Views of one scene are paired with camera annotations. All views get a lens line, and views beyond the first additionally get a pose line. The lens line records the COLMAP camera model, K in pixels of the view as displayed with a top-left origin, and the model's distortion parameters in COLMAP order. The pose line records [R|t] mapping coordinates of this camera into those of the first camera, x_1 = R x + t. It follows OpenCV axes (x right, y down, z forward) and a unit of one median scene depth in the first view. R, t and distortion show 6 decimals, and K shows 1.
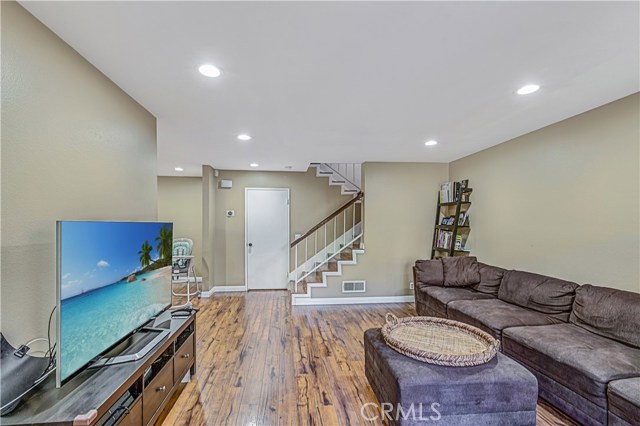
lens RADIAL K [[283.6, 0, 317.3], [0, 283.6, 222.6], [0, 0, 1]] dist [0.000440, 0.000054]
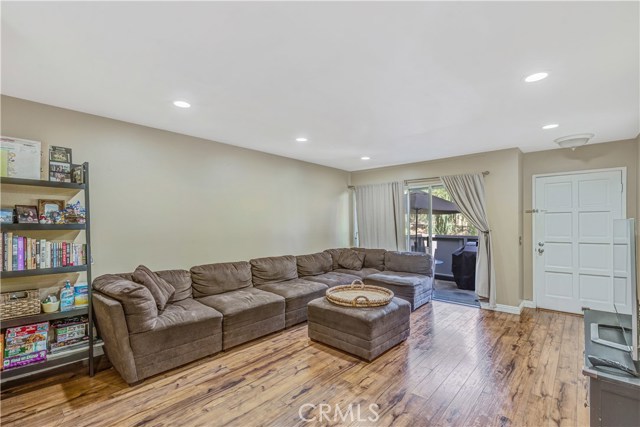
lens RADIAL K [[283.6, 0, 317.3], [0, 283.6, 223.1], [0, 0, 1]] dist [0.000440, 0.000054]
pose [[-0.657528, 0.000292, 0.753430, -0.450831], [-0.001425, 0.999998, -0.001631, 0.012195], [-0.753429, -0.002146, -0.657526, 1.628941]]
